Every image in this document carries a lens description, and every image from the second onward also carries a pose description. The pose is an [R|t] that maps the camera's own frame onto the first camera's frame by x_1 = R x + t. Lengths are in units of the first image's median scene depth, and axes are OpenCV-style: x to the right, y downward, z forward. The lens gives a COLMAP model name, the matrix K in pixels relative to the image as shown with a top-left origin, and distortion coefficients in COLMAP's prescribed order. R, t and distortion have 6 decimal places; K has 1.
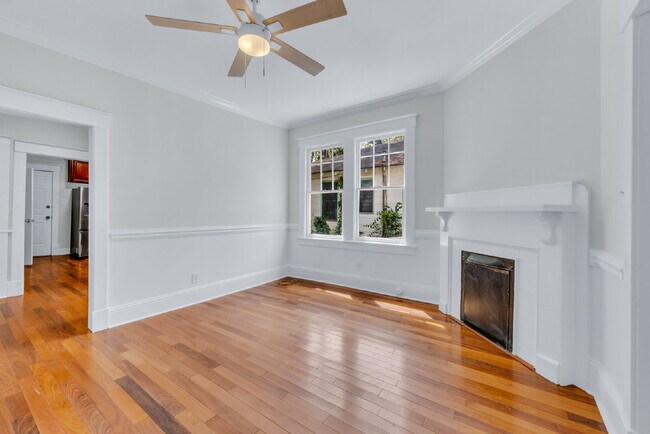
lens RADIAL K [[263.1, 0, 315.8], [0, 263.1, 210.5], [0, 0, 1]] dist [0.001576, 0.000077]
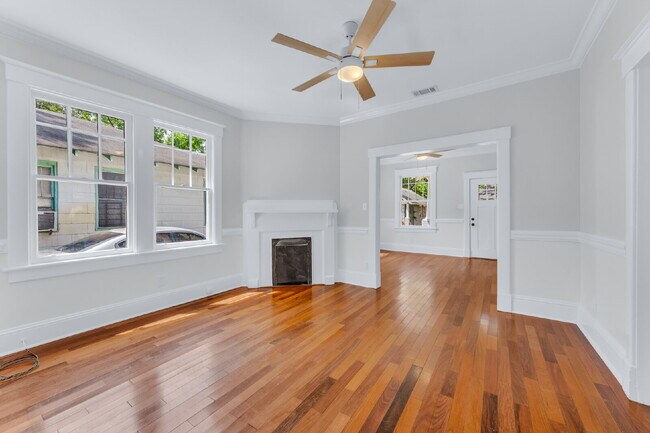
lens RADIAL K [[259.1, 0, 321.6], [0, 259.1, 215.0], [0, 0, 1]] dist [0.000710, 0.000020]
pose [[-0.029237, -0.010144, 0.999521, -0.921198], [0.001740, 0.999946, 0.010199, 0.001448], [-0.999571, 0.002037, -0.029218, 0.757398]]
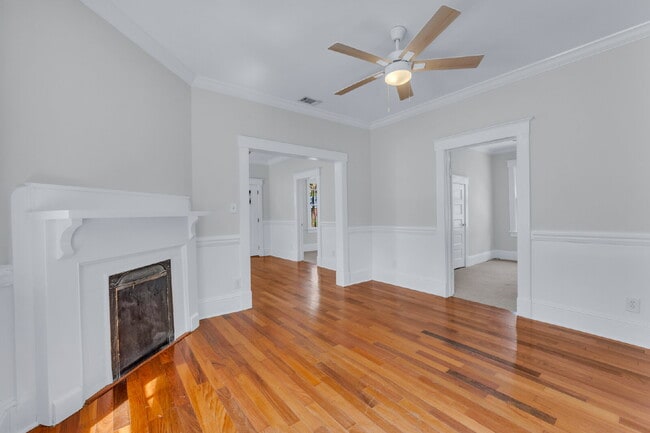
lens RADIAL K [[265.8, 0, 317.7], [0, 265.8, 215.7], [0, 0, 1]] dist [-0.001219, -0.000169]
pose [[-0.959501, 0.008311, 0.281583, -0.139168], [0.010153, 0.999936, 0.005082, 0.000496], [-0.281522, 0.007736, -0.959523, 1.486442]]
